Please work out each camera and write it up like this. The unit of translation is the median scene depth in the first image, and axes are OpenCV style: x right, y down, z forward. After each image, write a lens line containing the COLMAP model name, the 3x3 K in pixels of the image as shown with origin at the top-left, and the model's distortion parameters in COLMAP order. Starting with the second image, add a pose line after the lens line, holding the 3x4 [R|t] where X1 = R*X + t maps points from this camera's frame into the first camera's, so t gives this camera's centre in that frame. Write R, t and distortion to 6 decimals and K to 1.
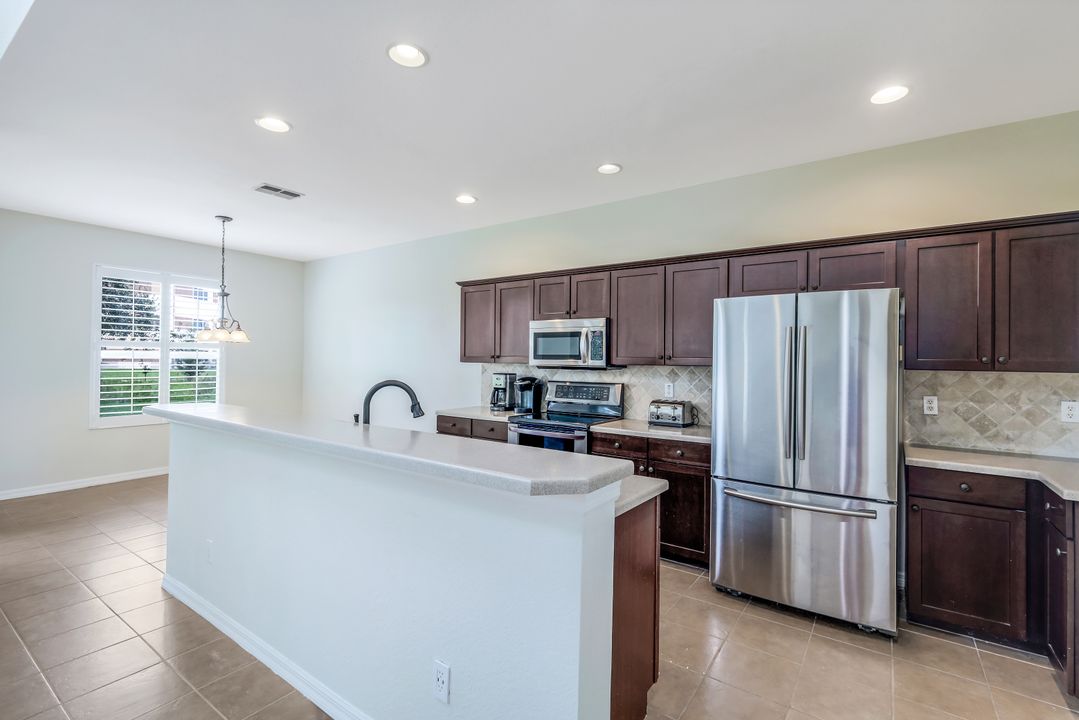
lens RADIAL K [[488.0, 0, 532.1], [0, 488.0, 362.1], [0, 0, 1]] dist [0.004888, 0.000305]
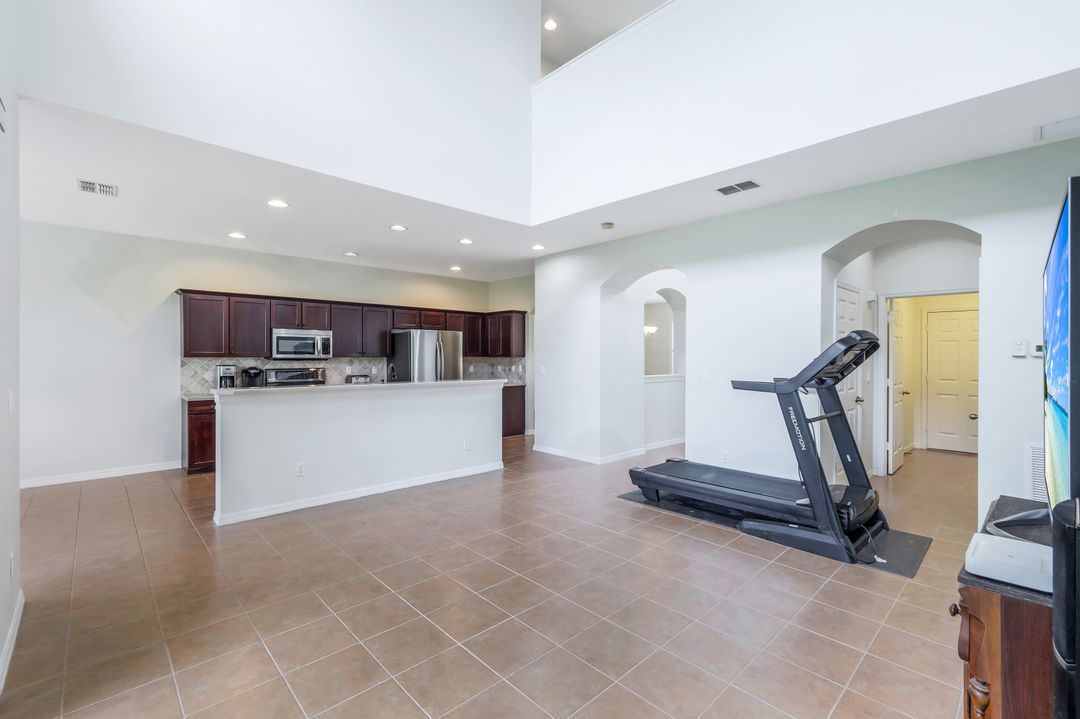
lens RADIAL K [[477.7, 0, 551.3], [0, 477.7, 356.9], [0, 0, 1]] dist [0.004566, -0.000677]
pose [[0.169958, -0.011950, 0.985379, -1.314944], [0.007610, 0.999913, 0.010814, -0.007232], [-0.985422, 0.005661, 0.170035, -0.070079]]
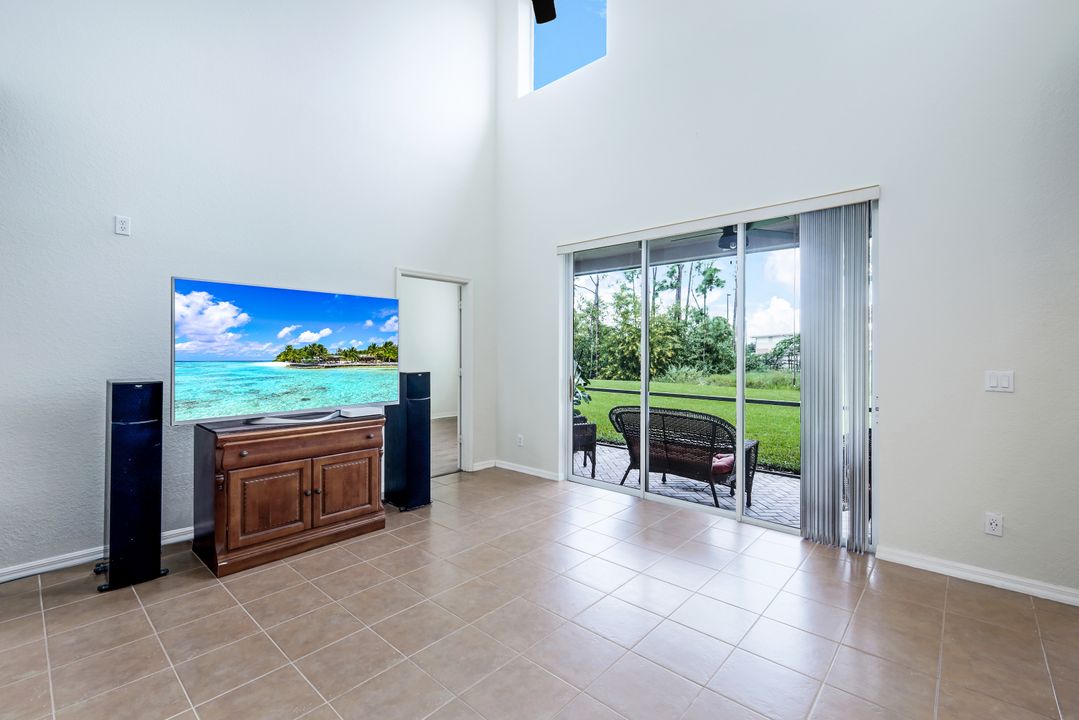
lens RADIAL K [[477.3, 0, 549.9], [0, 477.3, 354.5], [0, 0, 1]] dist [0.004566, -0.000677]
pose [[-0.097538, -0.001480, -0.995231, -0.175032], [-0.013028, 0.999915, -0.000210, 0.018615], [0.995147, 0.012946, -0.097549, 0.109968]]
